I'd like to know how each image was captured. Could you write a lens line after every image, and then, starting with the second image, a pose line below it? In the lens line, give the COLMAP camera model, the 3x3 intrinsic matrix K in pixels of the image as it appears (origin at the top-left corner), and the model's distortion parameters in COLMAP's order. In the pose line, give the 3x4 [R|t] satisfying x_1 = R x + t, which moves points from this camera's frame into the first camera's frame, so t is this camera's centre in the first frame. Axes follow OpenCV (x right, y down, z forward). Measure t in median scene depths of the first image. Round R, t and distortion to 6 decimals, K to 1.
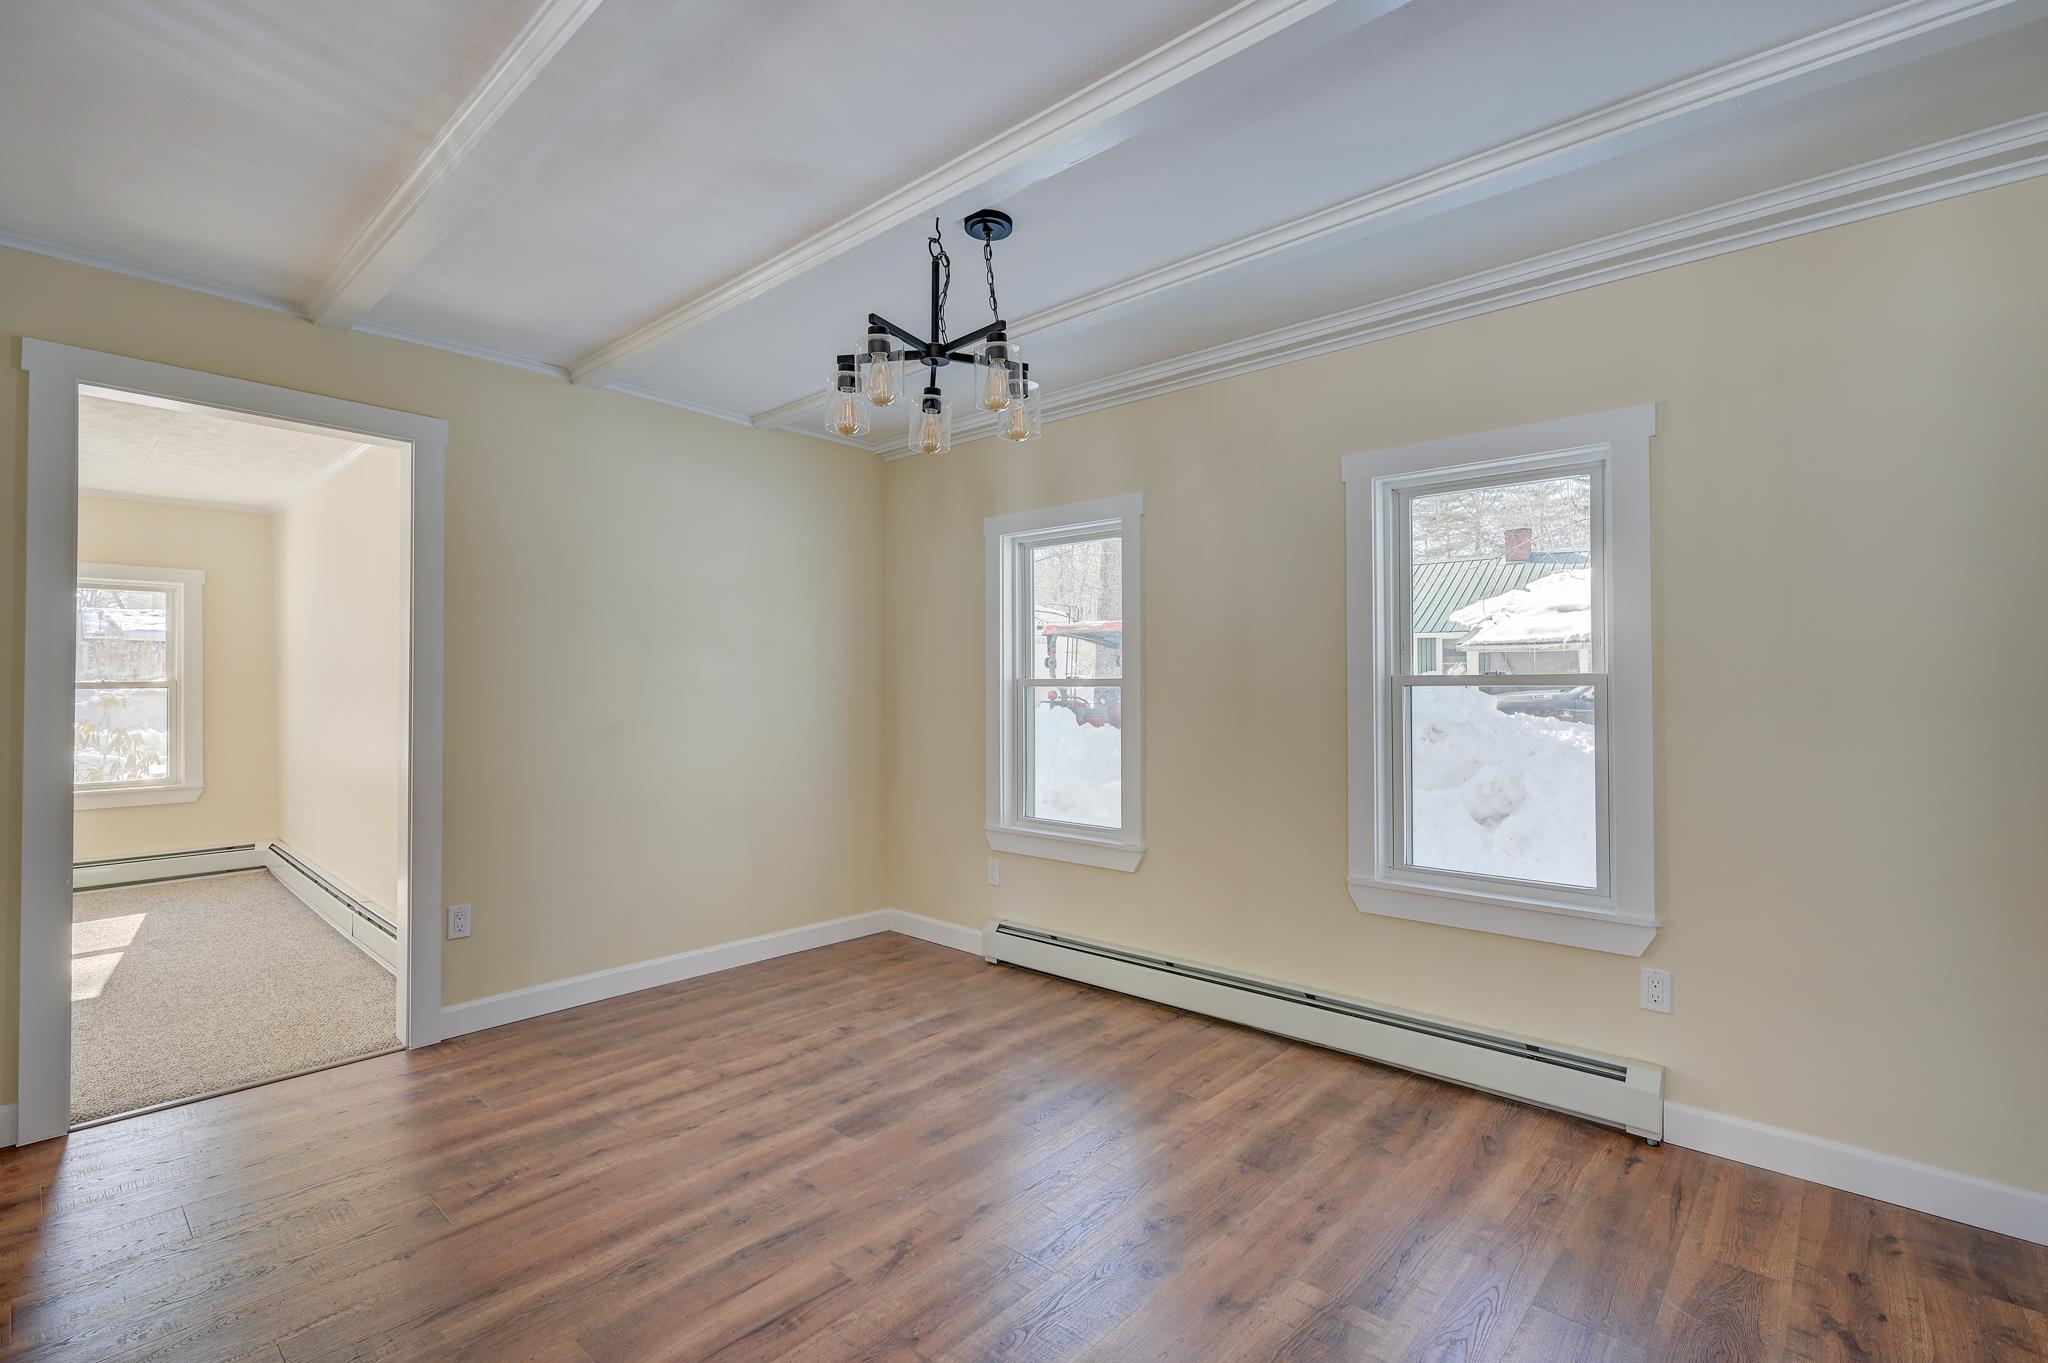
lens RADIAL K [[912.9, 0, 1033.5], [0, 912.9, 674.3], [0, 0, 1]] dist [-0.000060, -0.000304]
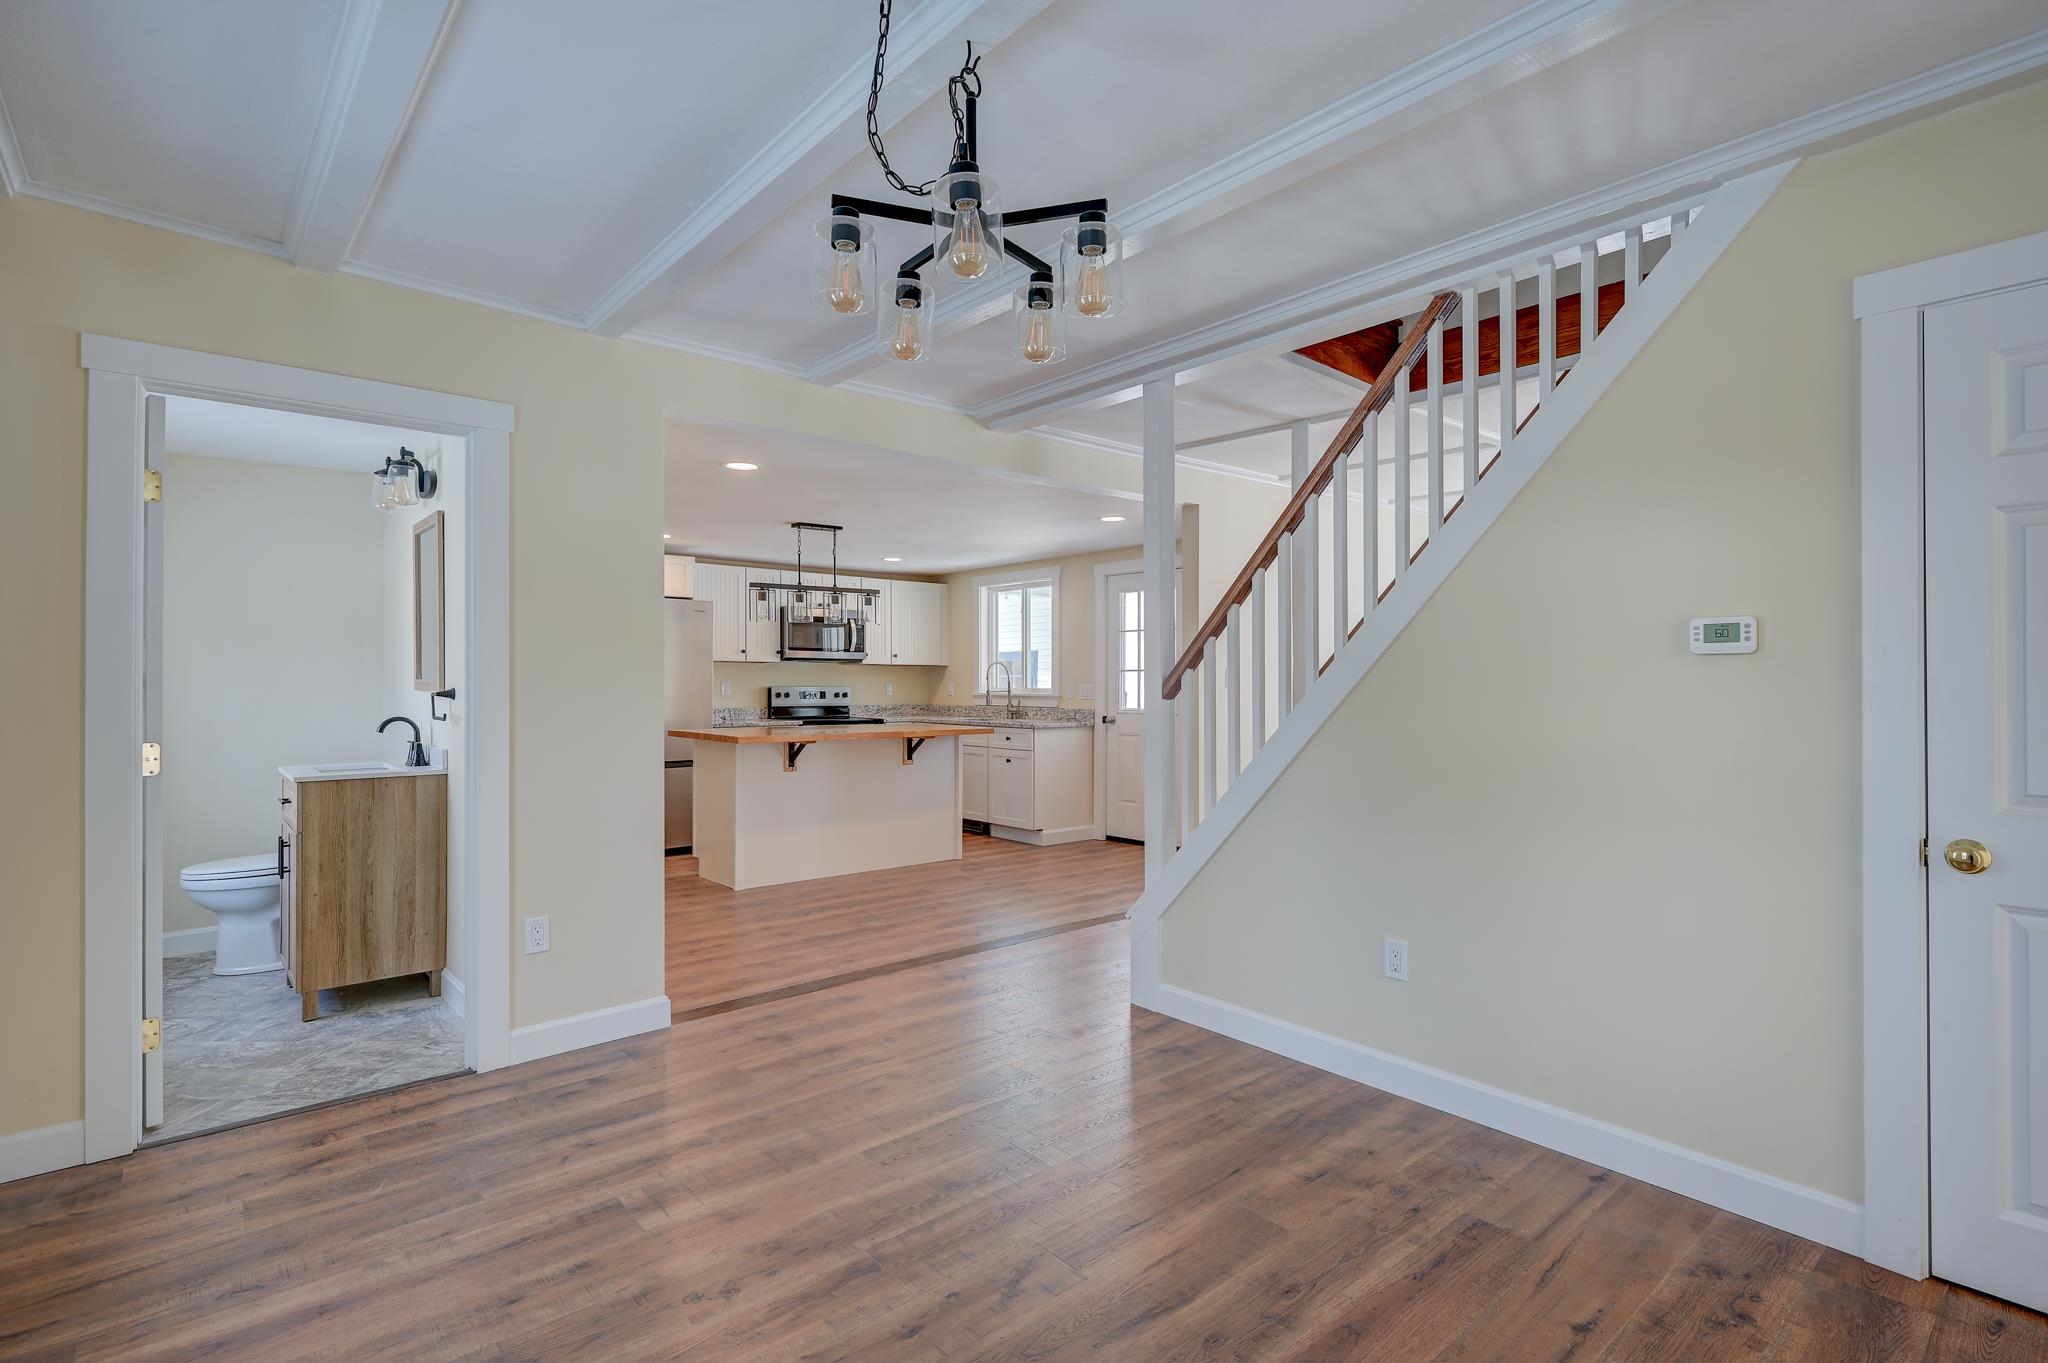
lens RADIAL K [[960.6, 0, 1024.0], [0, 960.6, 681.5], [0, 0, 1]] dist [0.002001, 0.000518]
pose [[-0.991751, 0.001185, 0.128172, -0.275580], [-0.000720, 0.999890, -0.014813, 0.034991], [-0.128175, -0.014783, -0.991641, 1.934866]]
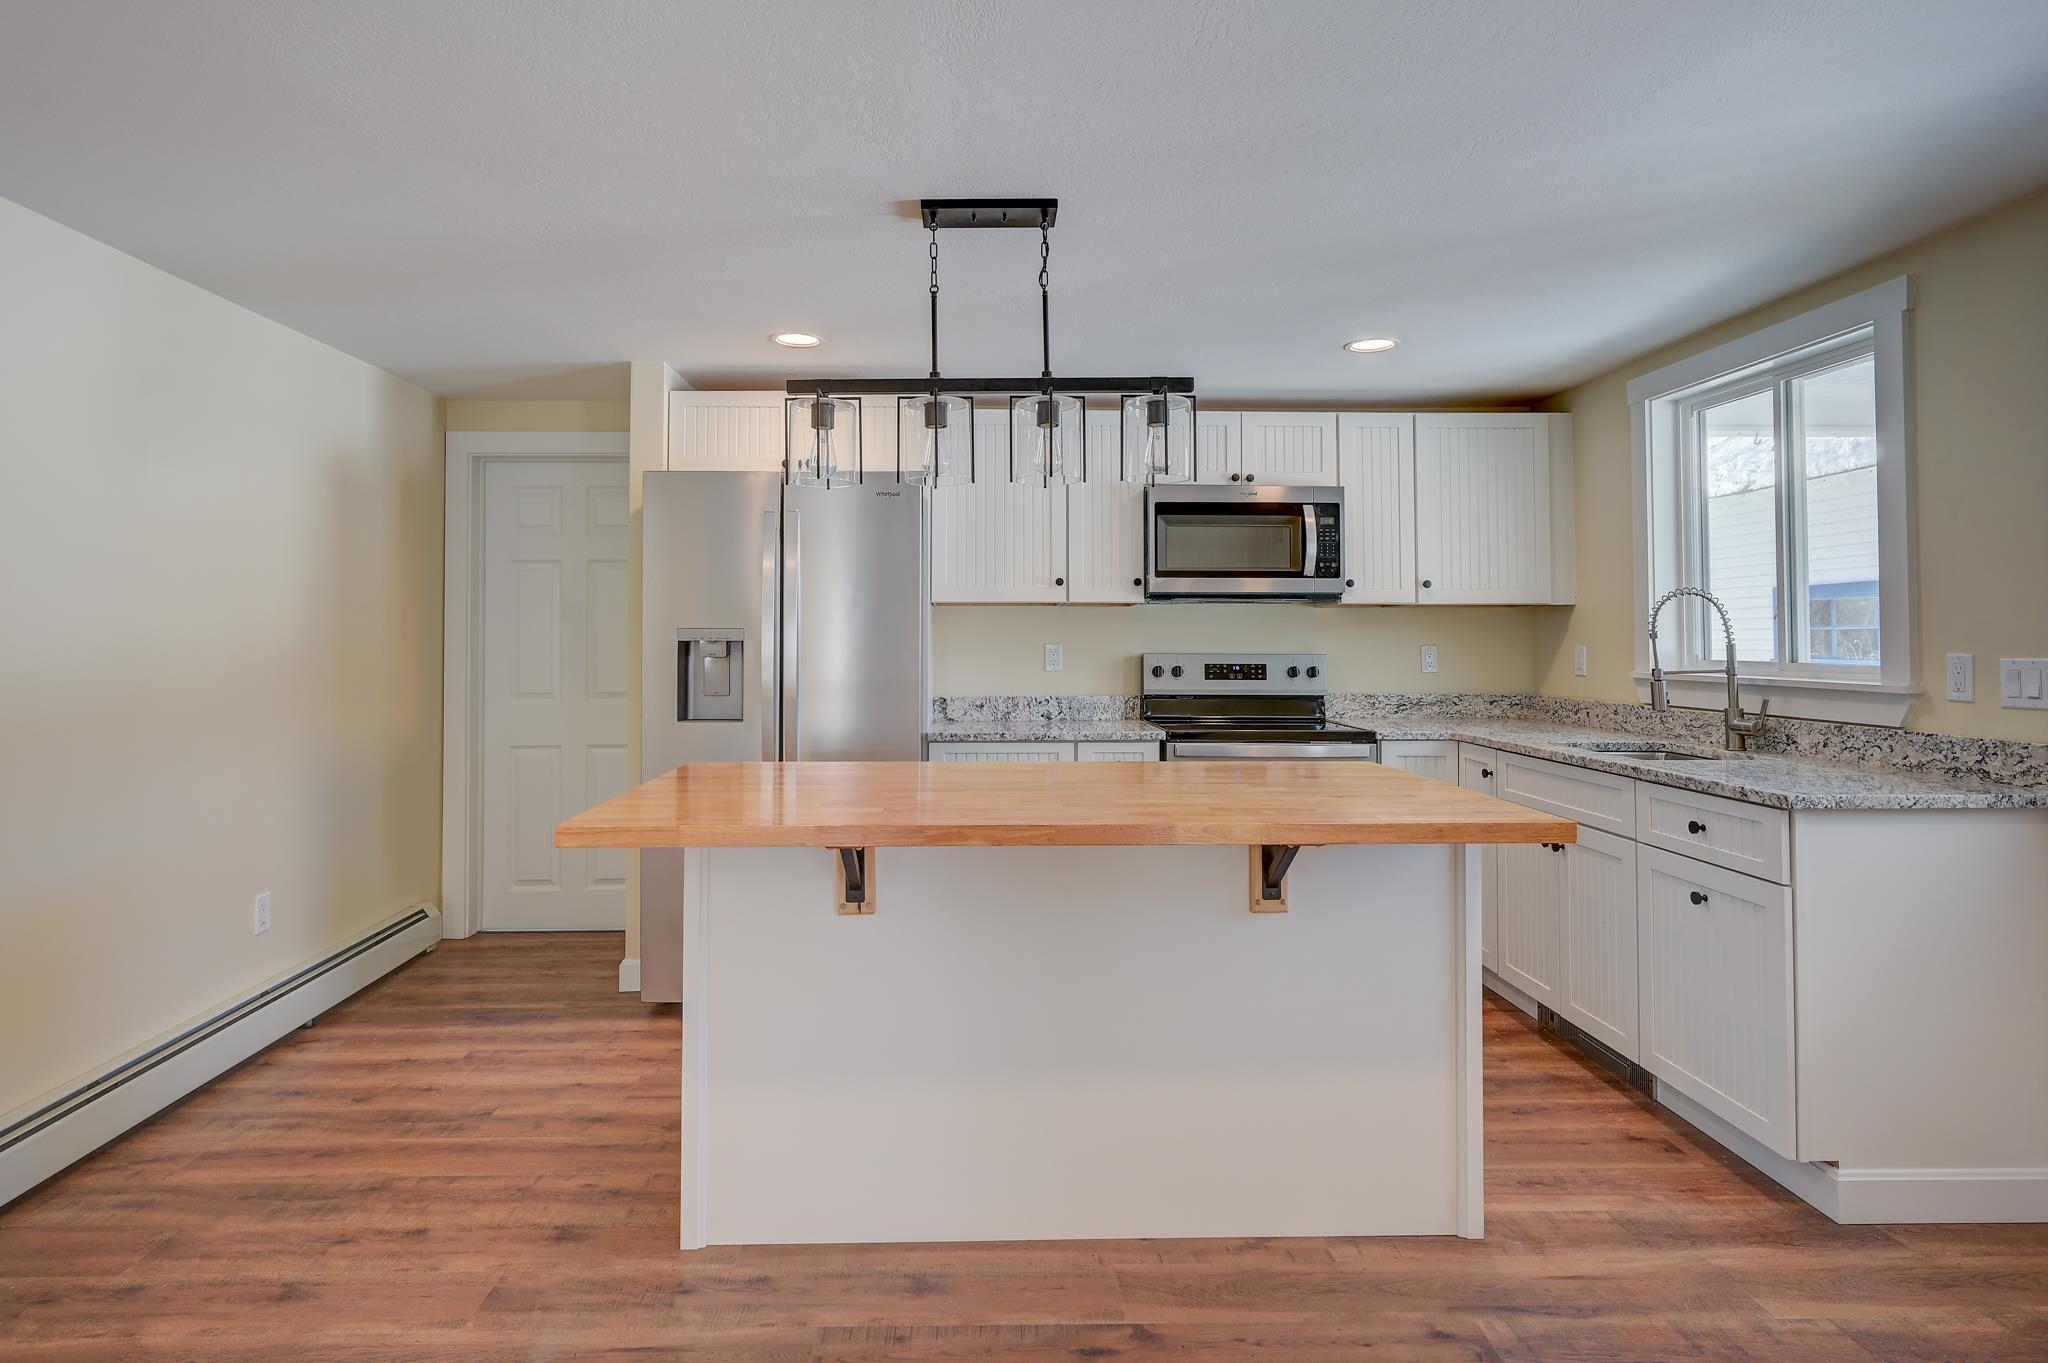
lens RADIAL K [[1095.9, 0, 998.1], [0, 1095.9, 614.5], [0, 0, 1]] dist [0.000089, -0.000290]
pose [[-0.689281, 0.018079, 0.724268, -0.267946], [-0.007355, 0.999462, -0.031948, 0.032758], [-0.724457, -0.027348, -0.688778, 1.828017]]
